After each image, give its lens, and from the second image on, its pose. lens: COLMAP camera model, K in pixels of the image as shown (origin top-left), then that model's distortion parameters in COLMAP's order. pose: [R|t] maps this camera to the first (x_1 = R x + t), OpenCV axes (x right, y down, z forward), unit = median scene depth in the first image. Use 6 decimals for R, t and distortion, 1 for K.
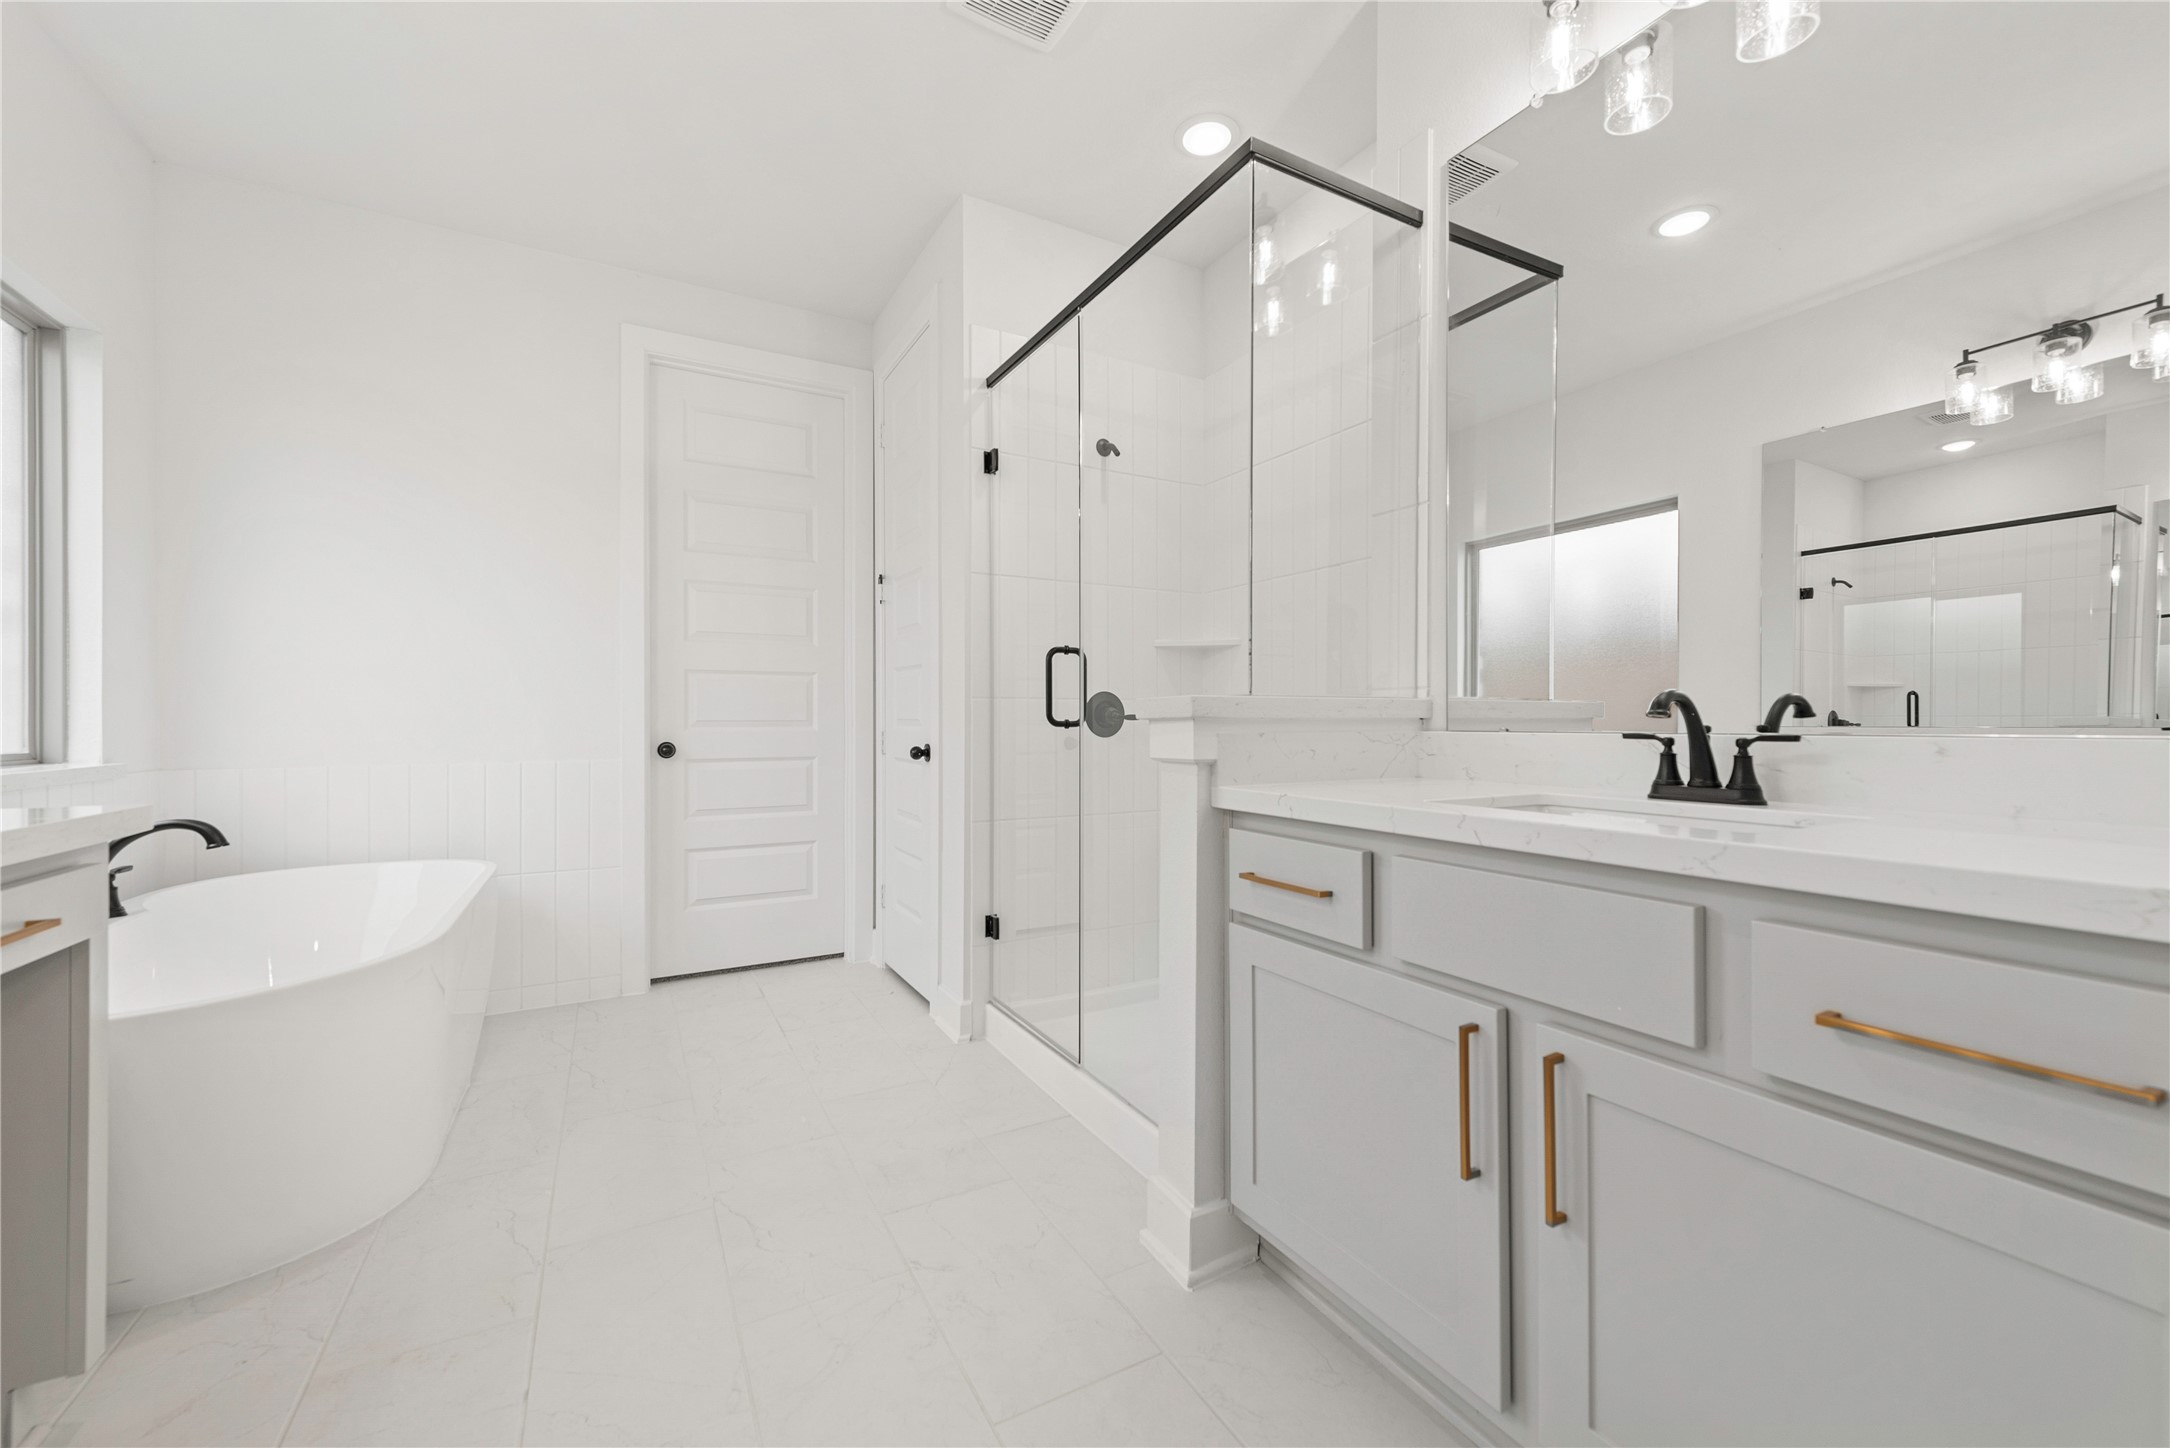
lens RADIAL K [[857.7, 0, 1089.4], [0, 857.7, 710.0], [0, 0, 1]] dist [0.002532, -0.000348]
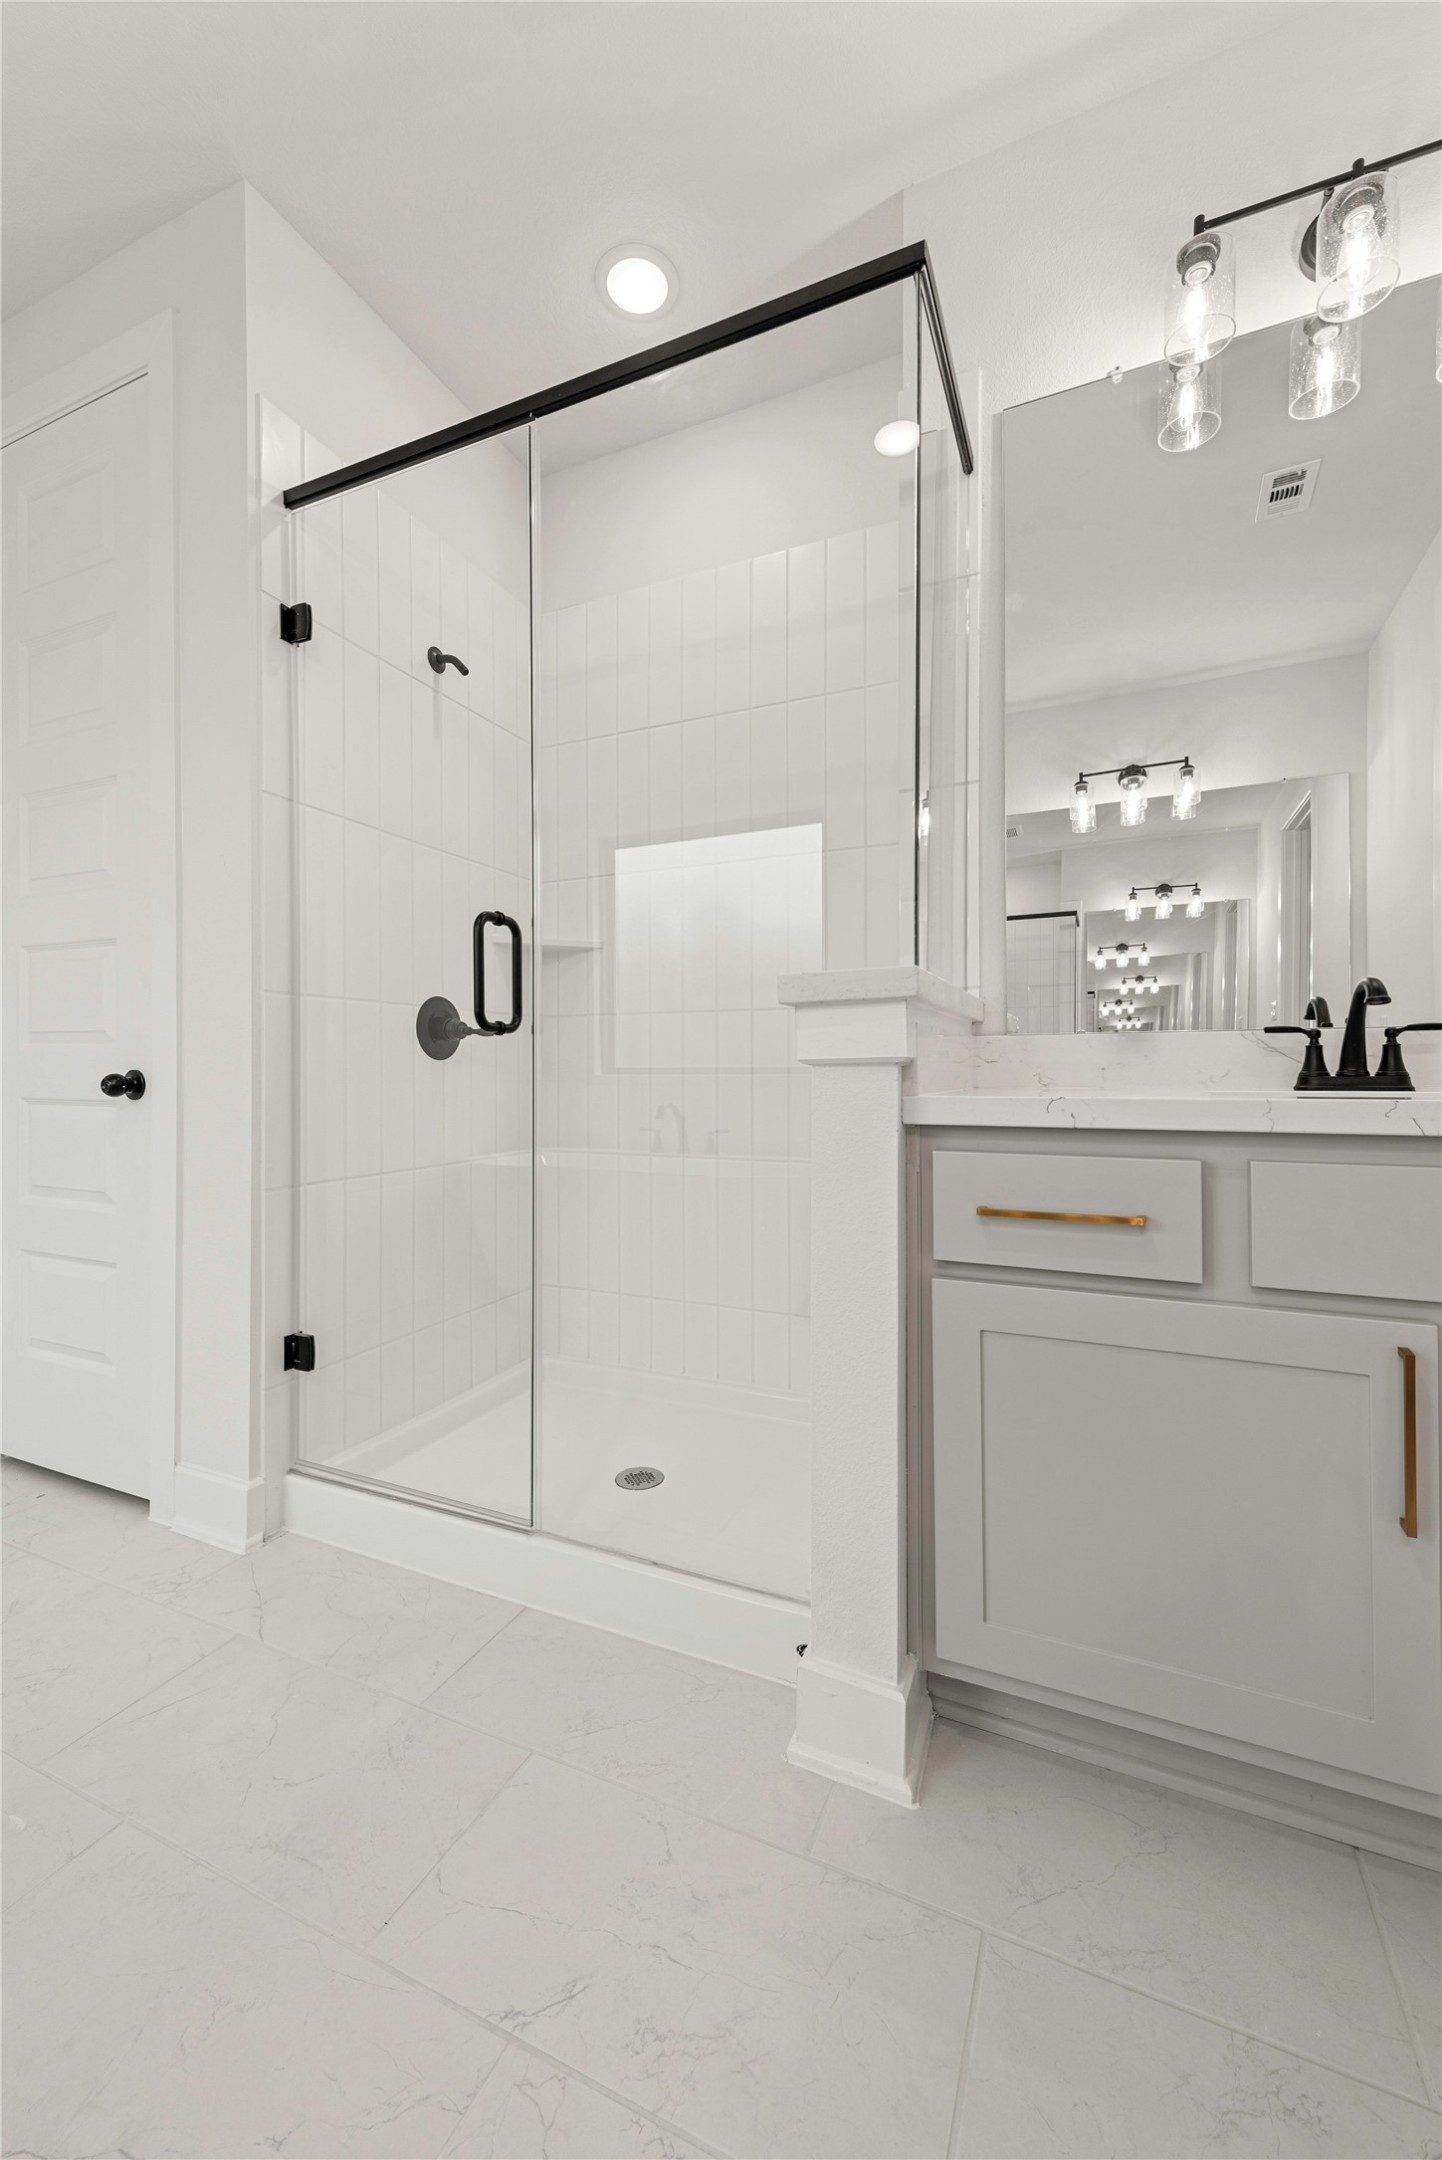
lens RADIAL K [[853.8, 0, 714.3], [0, 853.8, 1064.8], [0, 0, 1]] dist [0.002532, -0.000348]
pose [[0.799144, 0.002436, 0.601135, -0.368036], [-0.003666, 0.999993, 0.000821, 0.055129], [-0.601128, -0.002860, 0.799147, 0.452638]]
